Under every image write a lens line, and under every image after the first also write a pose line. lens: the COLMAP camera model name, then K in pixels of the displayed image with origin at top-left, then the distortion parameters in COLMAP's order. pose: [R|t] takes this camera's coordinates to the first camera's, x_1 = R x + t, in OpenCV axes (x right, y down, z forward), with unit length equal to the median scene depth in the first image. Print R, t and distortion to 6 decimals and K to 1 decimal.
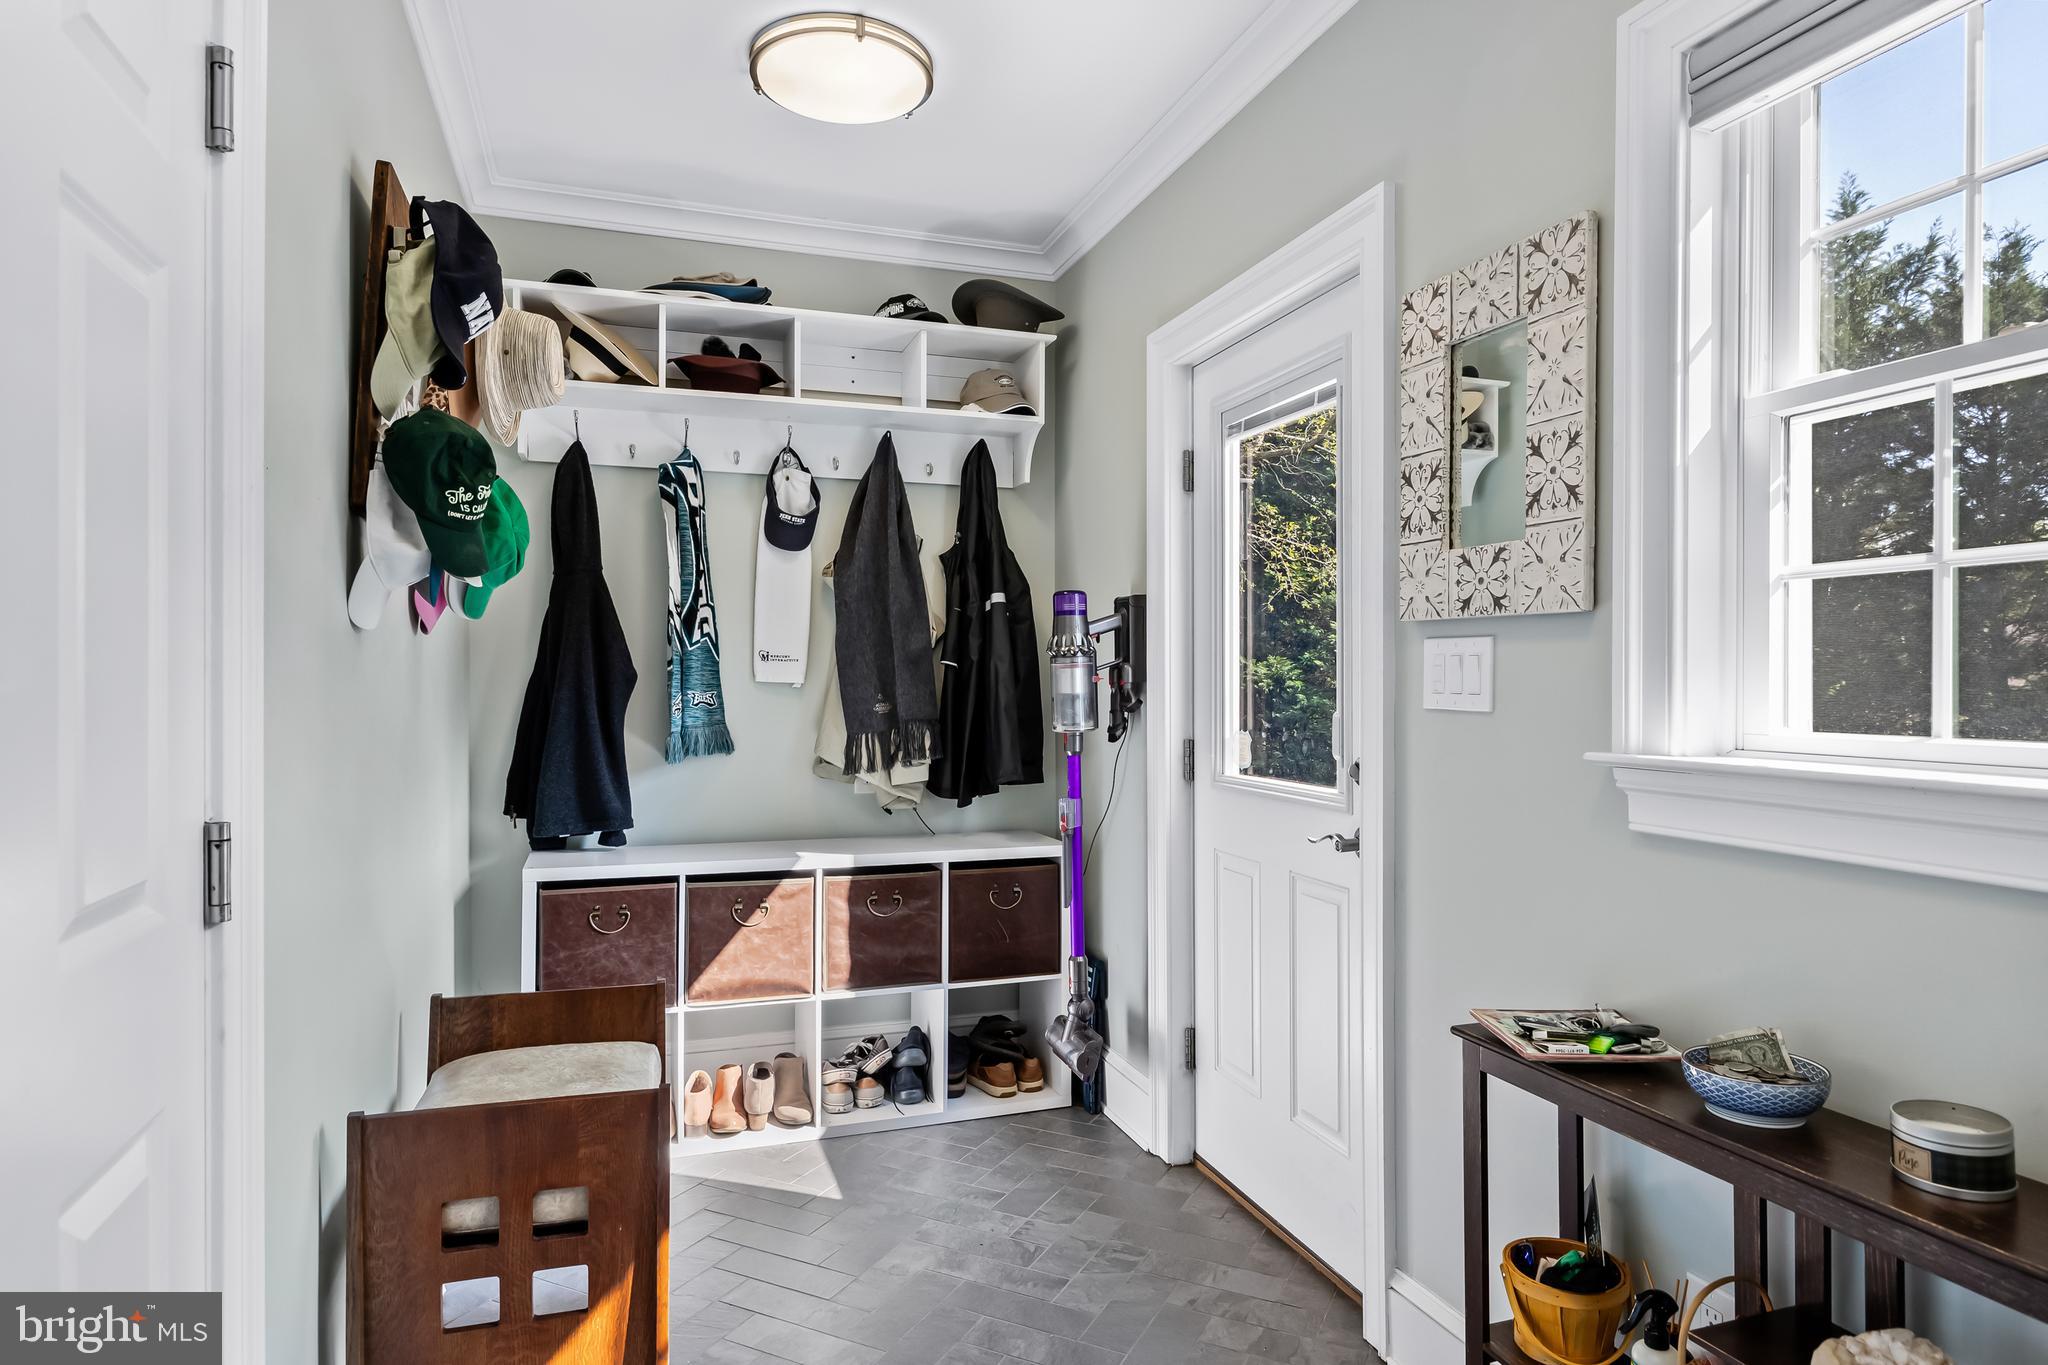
lens RADIAL K [[1132.2, 0, 1020.6], [0, 1132.2, 675.7], [0, 0, 1]] dist [-0.009075, -0.000104]
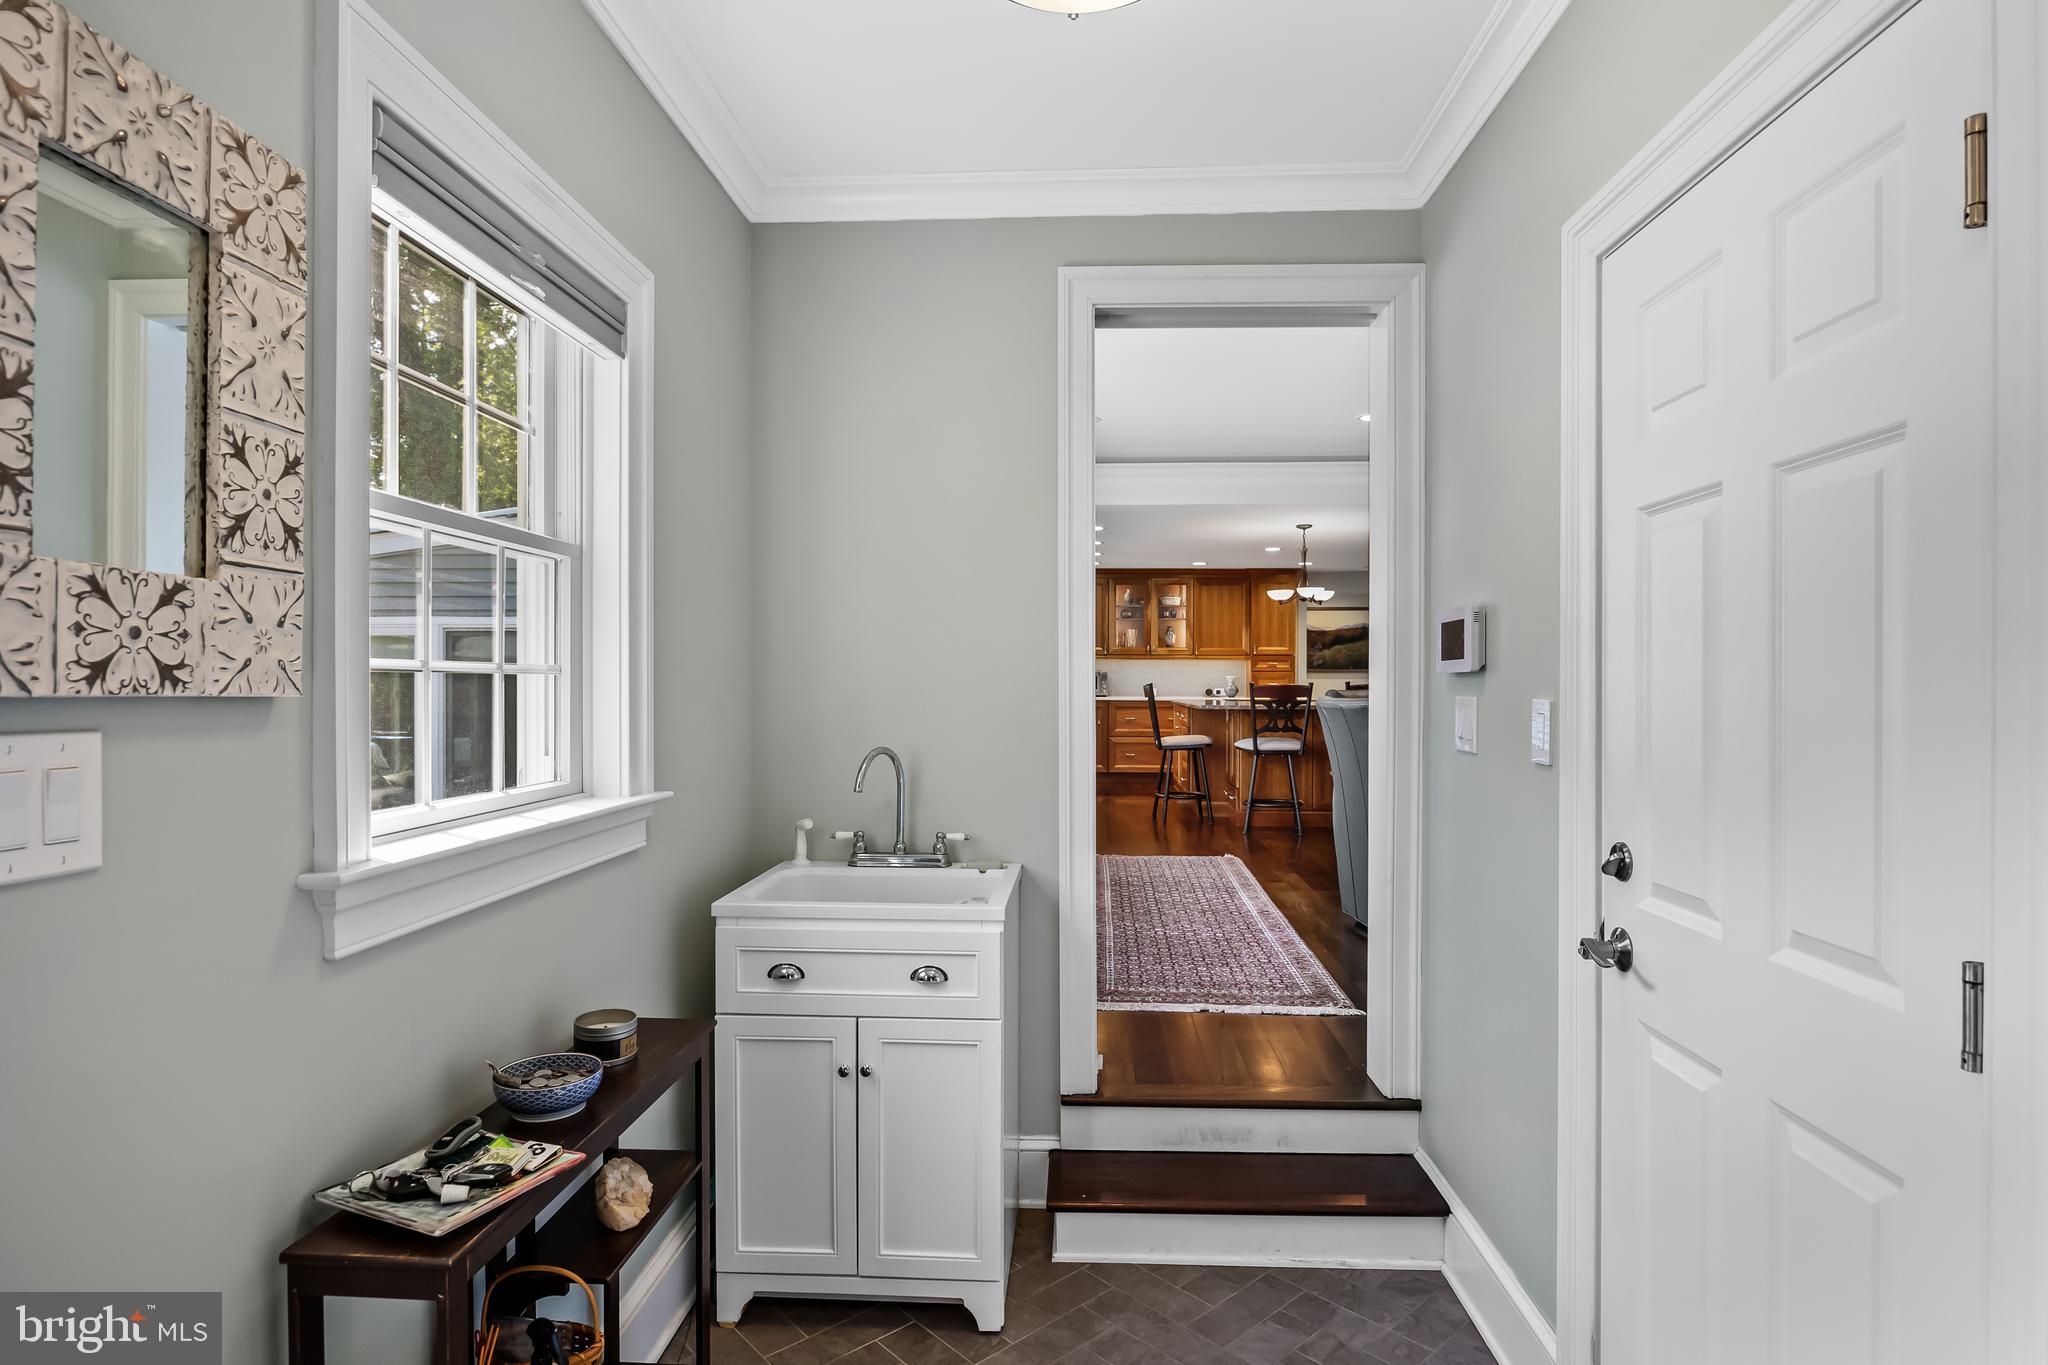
lens RADIAL K [[1114.3, 0, 1025.2], [0, 1114.3, 688.1], [0, 0, 1]] dist [-0.004918, -0.004549]
pose [[-0.922668, -0.007671, 0.385519, -0.225712], [-0.007172, 0.999971, 0.002733, -0.064688], [-0.385528, -0.000244, -0.922696, 1.414977]]
